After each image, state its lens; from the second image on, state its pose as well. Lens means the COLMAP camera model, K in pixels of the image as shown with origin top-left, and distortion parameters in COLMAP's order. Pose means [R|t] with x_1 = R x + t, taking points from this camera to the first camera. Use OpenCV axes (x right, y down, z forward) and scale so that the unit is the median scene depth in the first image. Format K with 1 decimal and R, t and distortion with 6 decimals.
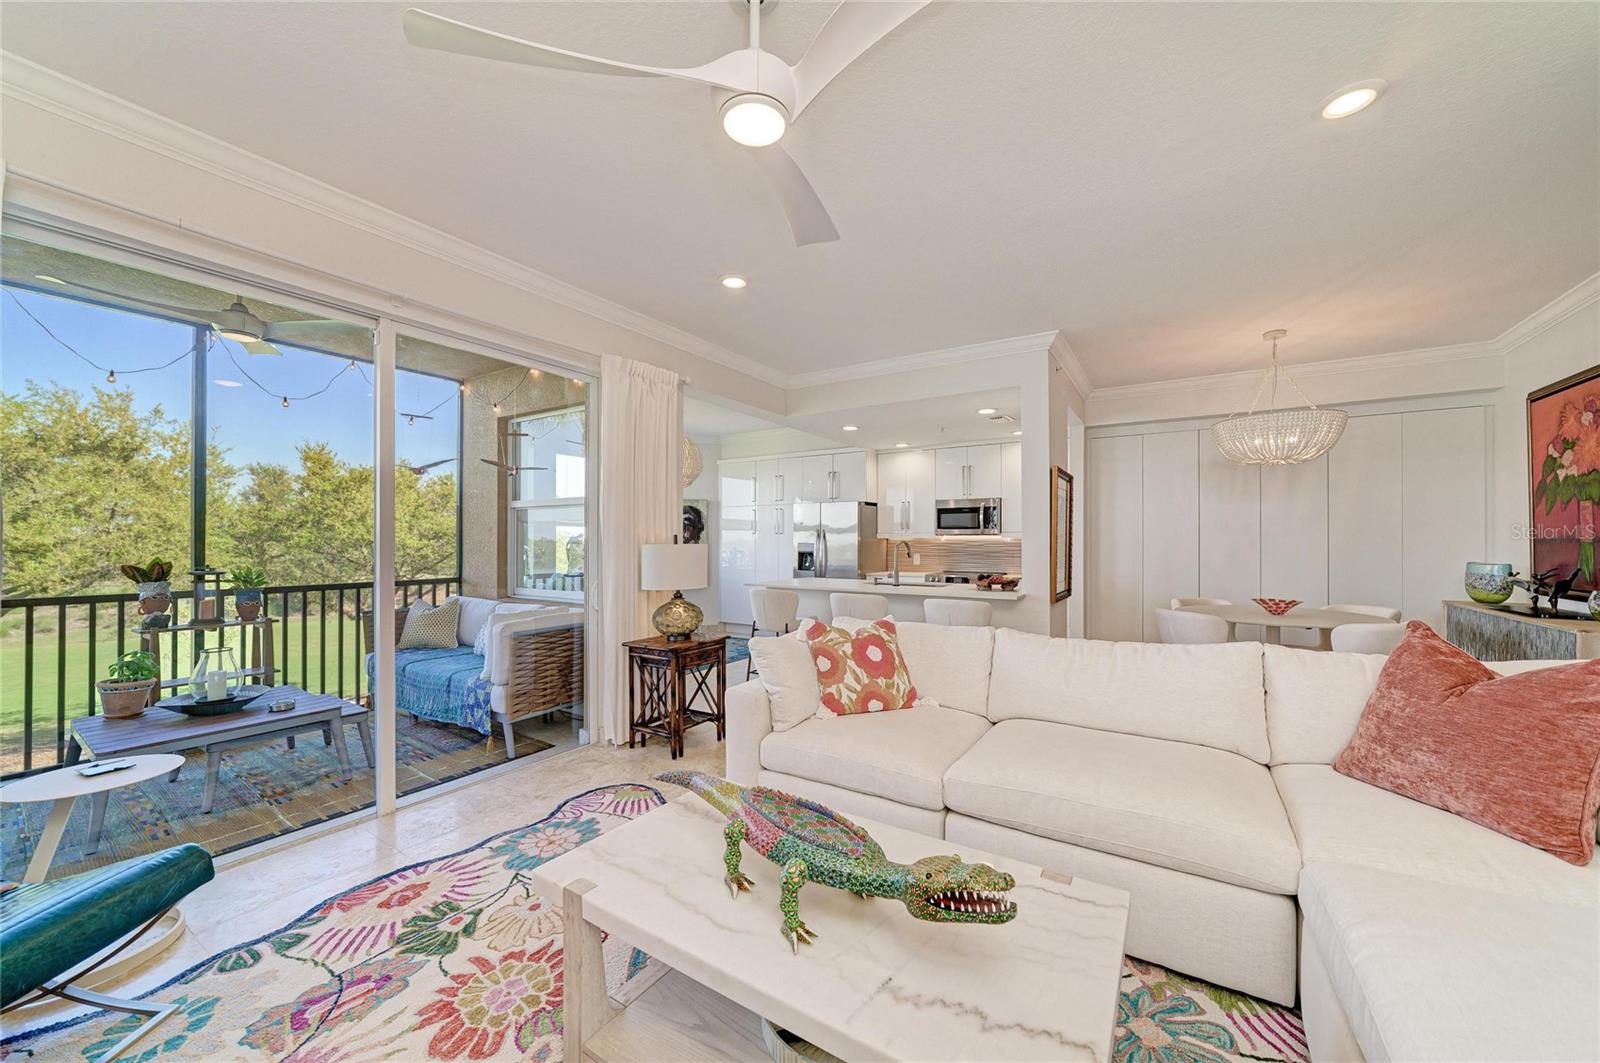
lens RADIAL K [[599.2, 0, 798.5], [0, 599.2, 537.9], [0, 0, 1]] dist [-0.011970, 0.003952]
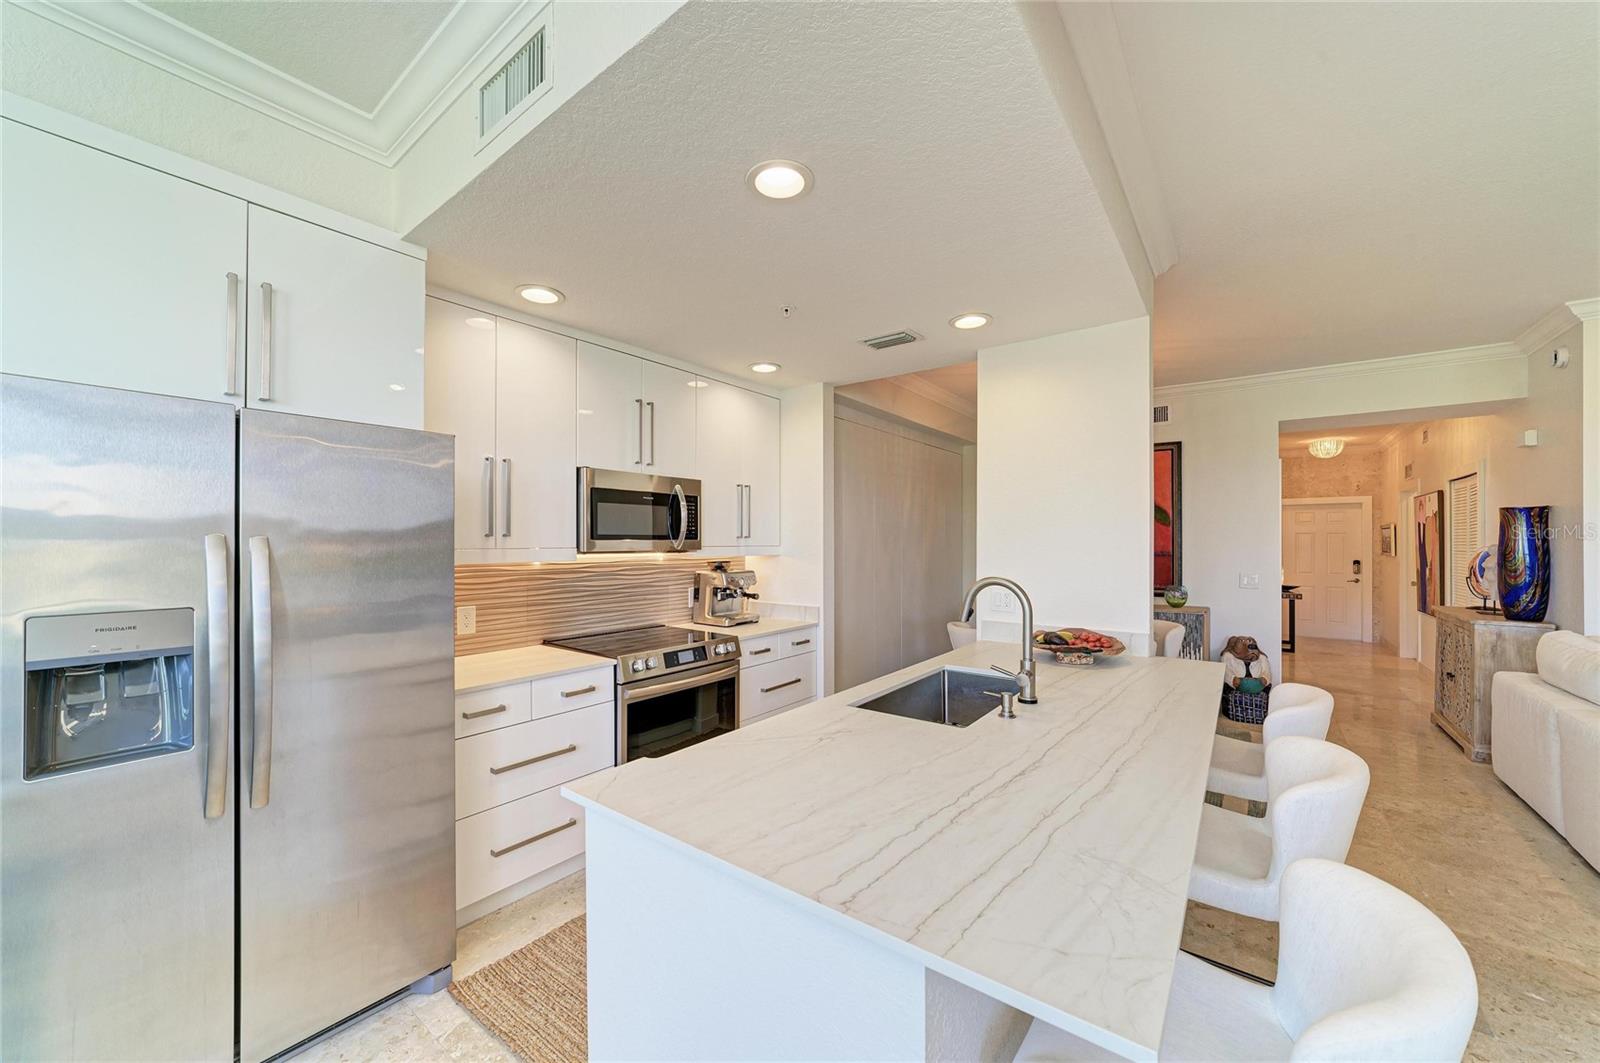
lens RADIAL K [[599.2, 0, 809.0], [0, 599.2, 538.1], [0, 0, 1]] dist [-0.011970, 0.003952]
pose [[0.061244, 0.007829, 0.998092, -0.231872], [-0.005556, 0.999956, -0.007503, -0.018478], [-0.998107, -0.005086, 0.061285, 1.177372]]
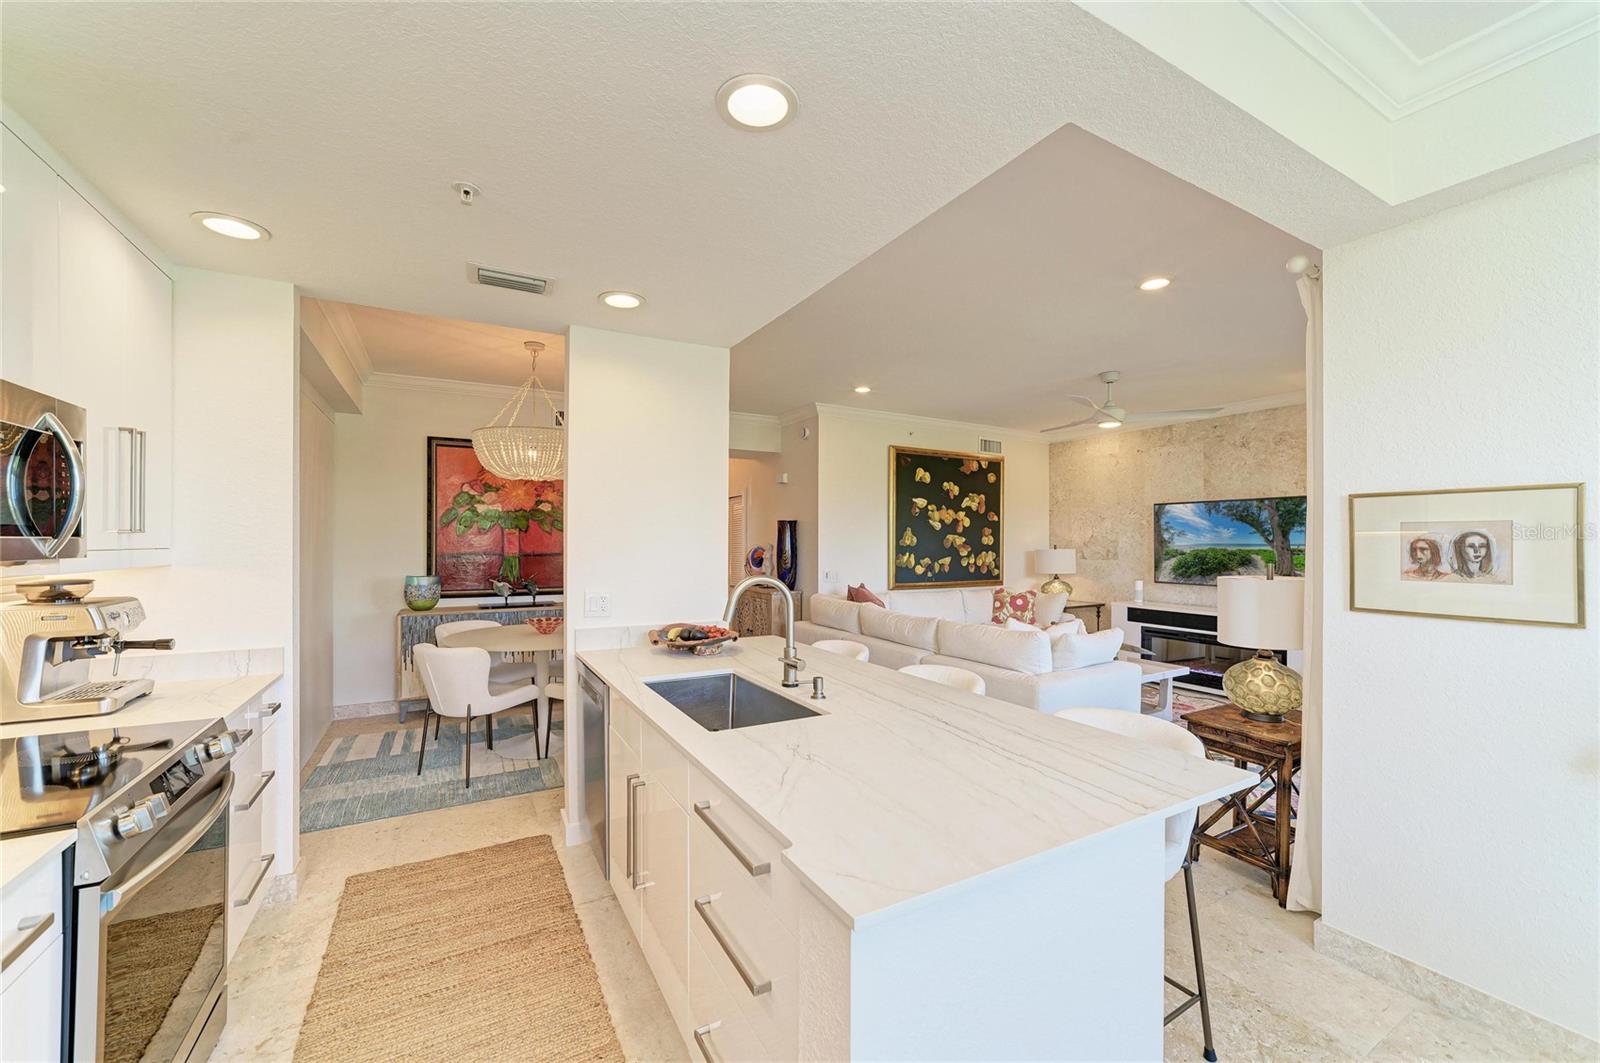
lens RADIAL K [[625.5, 0, 812.4], [0, 625.5, 533.8], [0, 0, 1]] dist [-0.010818, 0.004991]
pose [[-0.891820, 0.003672, 0.452376, -0.051521], [-0.004964, 0.999827, -0.017902, -0.018281], [-0.452364, -0.018211, -0.891647, 1.462843]]
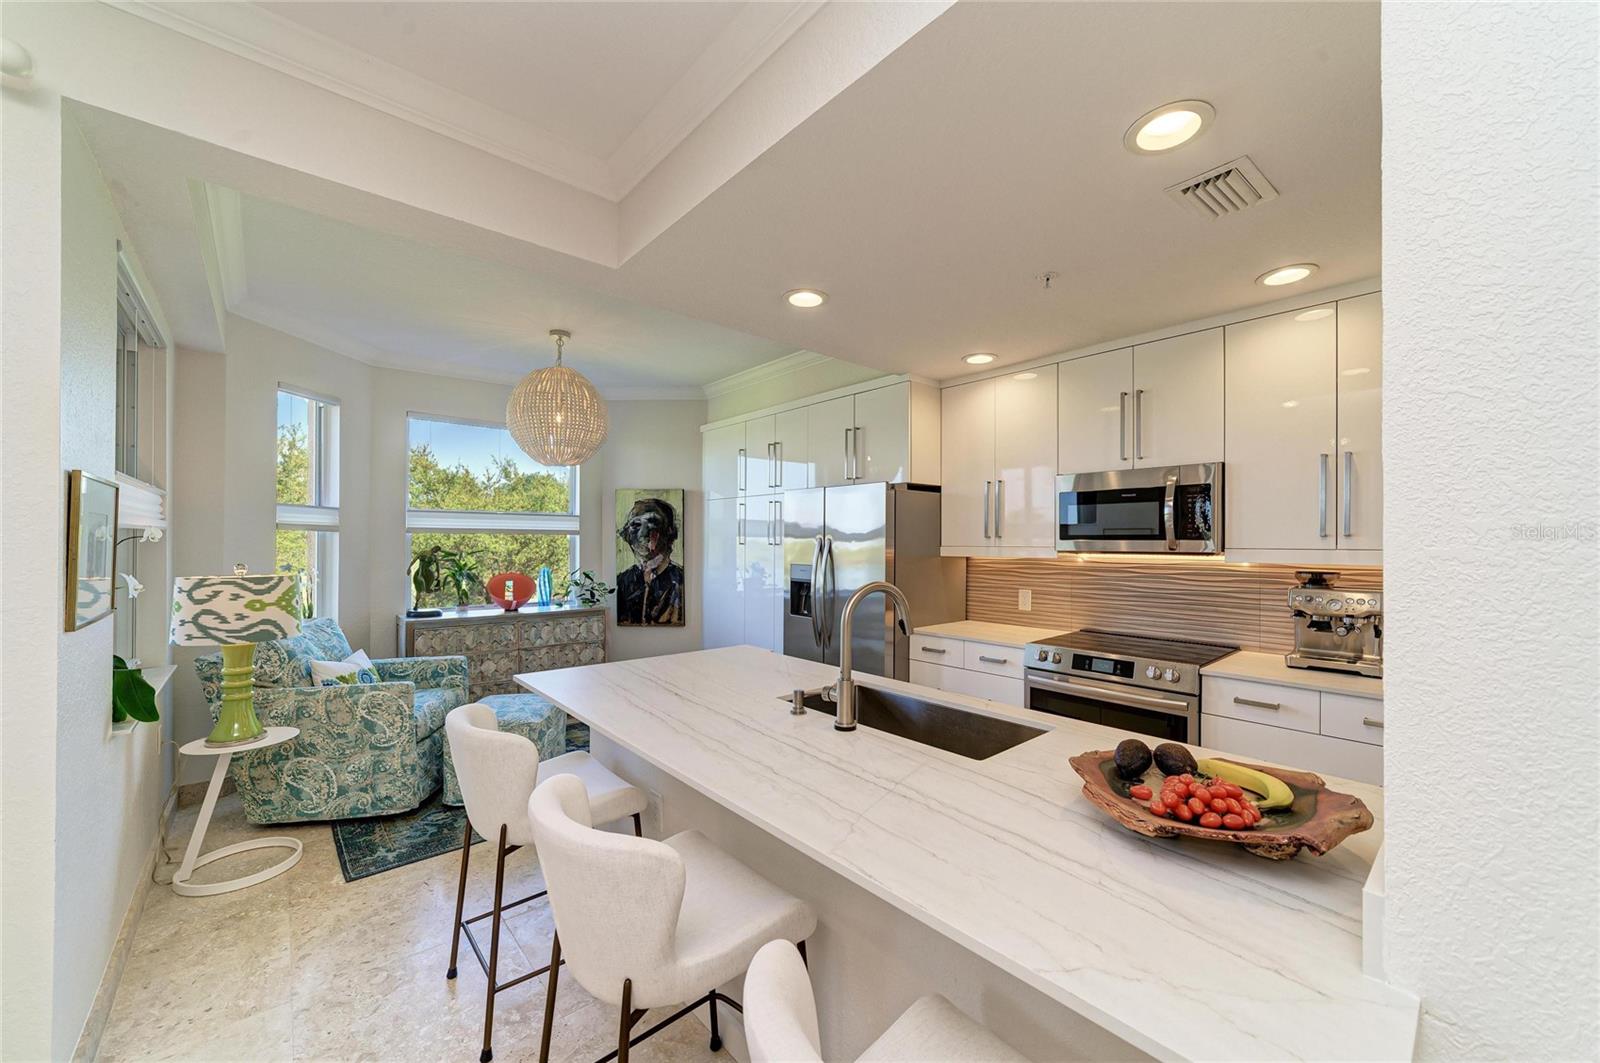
lens RADIAL K [[625.5, 0, 795.5], [0, 625.5, 528.8], [0, 0, 1]] dist [-0.010818, 0.004991]
pose [[0.956575, -0.003598, -0.291463, 0.253491], [0.000227, 0.999933, -0.011598, -0.024341], [0.291486, 0.011029, 0.956512, 0.703113]]
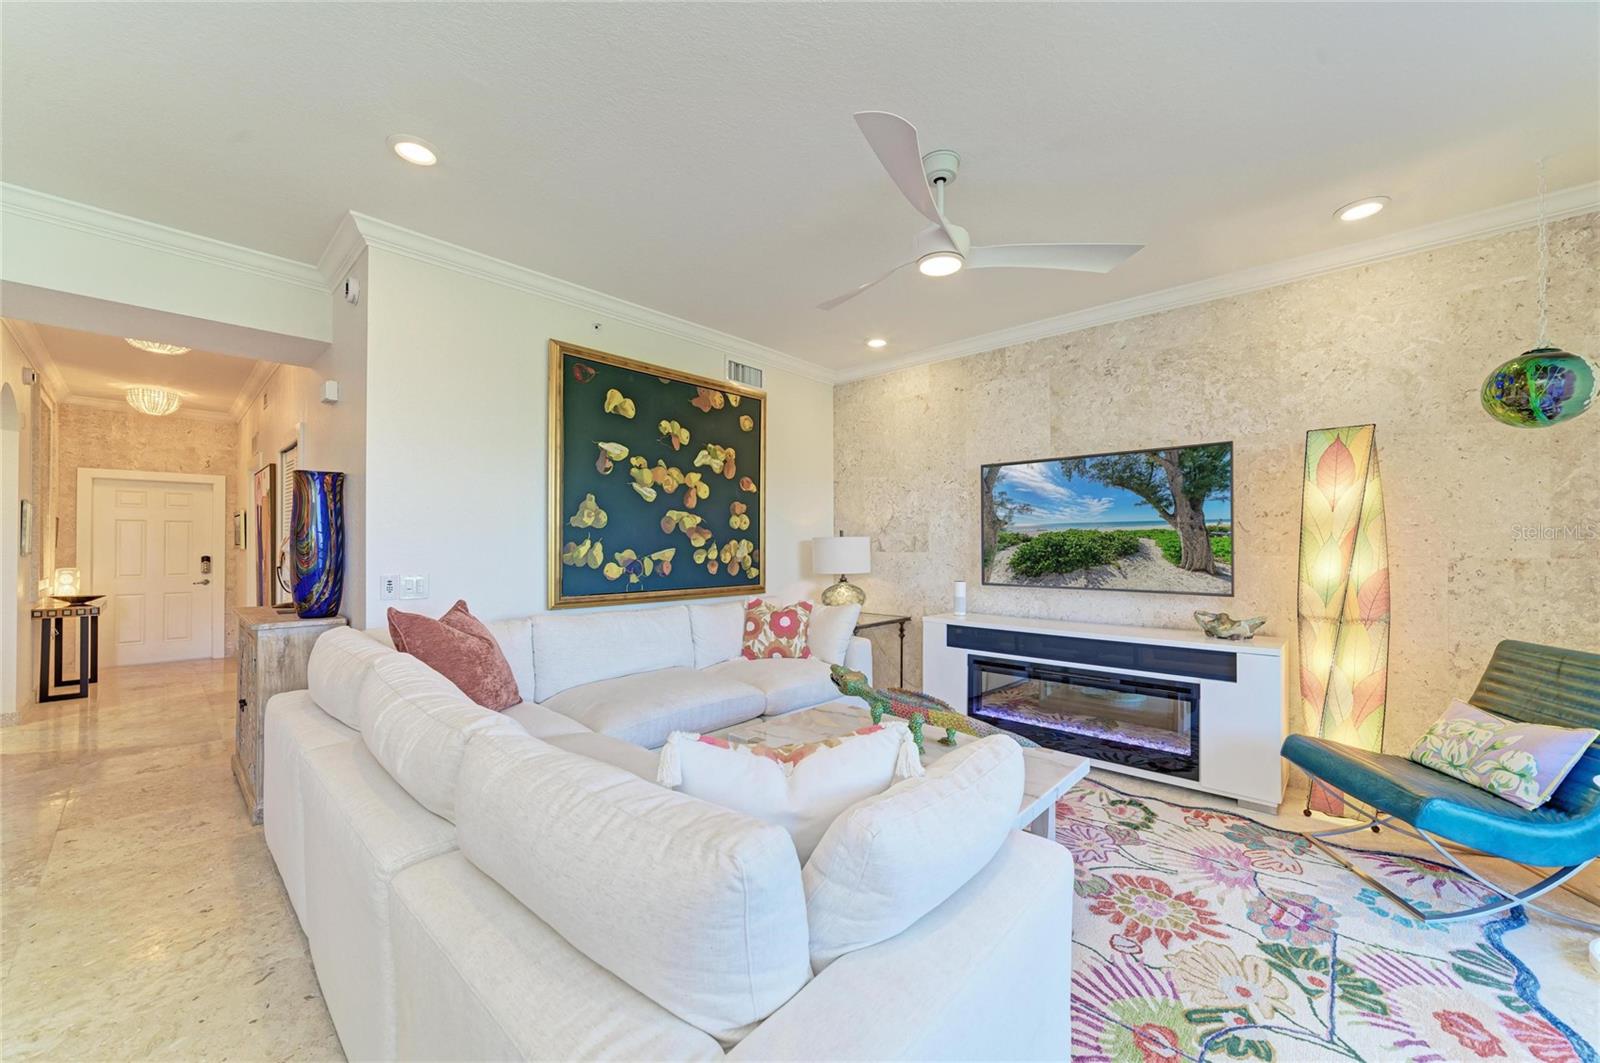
lens RADIAL K [[625.5, 0, 799.5], [0, 625.5, 538.4], [0, 0, 1]] dist [-0.010818, 0.004991]
pose [[-0.984641, 0.001836, 0.174582, 0.001019], [-0.000867, 0.999881, -0.015401, 0.007133], [-0.174589, -0.015316, -0.984522, 0.836951]]
